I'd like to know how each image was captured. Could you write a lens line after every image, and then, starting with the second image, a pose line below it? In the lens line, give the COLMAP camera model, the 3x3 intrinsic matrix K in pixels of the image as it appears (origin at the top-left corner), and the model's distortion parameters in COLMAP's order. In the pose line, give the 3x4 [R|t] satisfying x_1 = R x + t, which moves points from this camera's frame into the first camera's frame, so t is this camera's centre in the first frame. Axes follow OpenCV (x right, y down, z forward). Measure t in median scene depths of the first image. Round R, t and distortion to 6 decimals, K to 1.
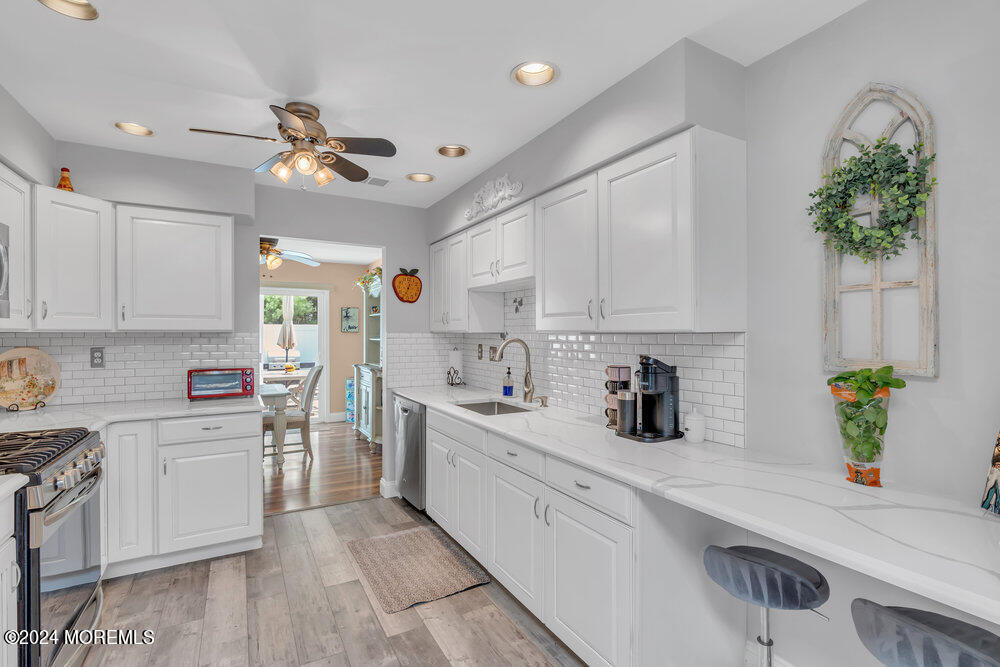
lens RADIAL K [[450.2, 0, 502.8], [0, 450.2, 332.1], [0, 0, 1]] dist [-0.002103, -0.000002]
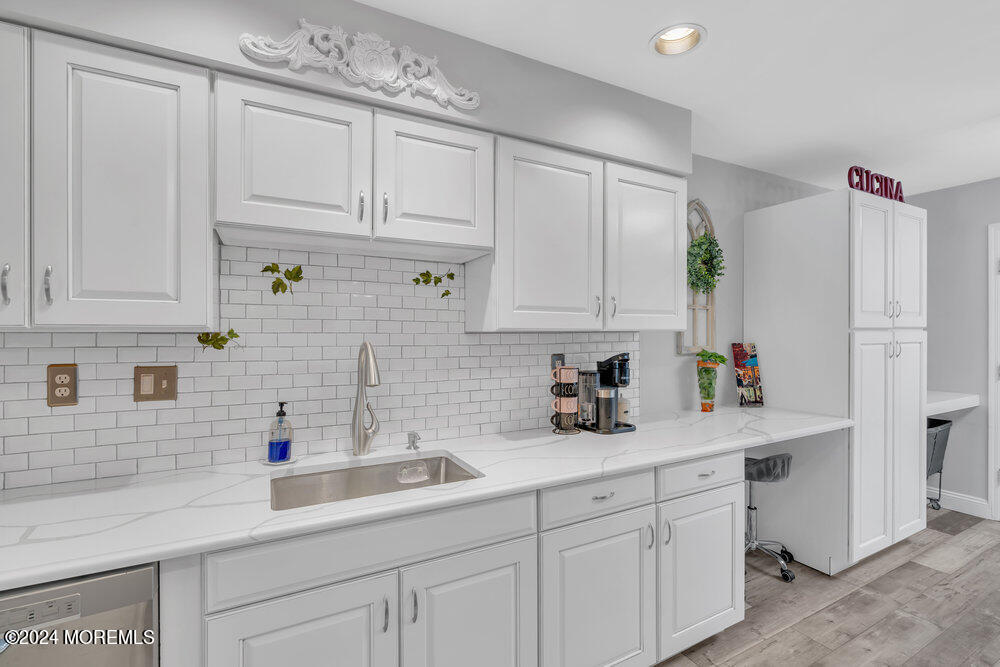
lens RADIAL K [[450.2, 0, 502.3], [0, 450.2, 334.6], [0, 0, 1]] dist [-0.002103, -0.000002]
pose [[0.041592, -0.003323, 0.999129, -0.564646], [0.001767, 0.999993, 0.003252, 0.003280], [-0.999133, 0.001630, 0.041598, 0.886973]]
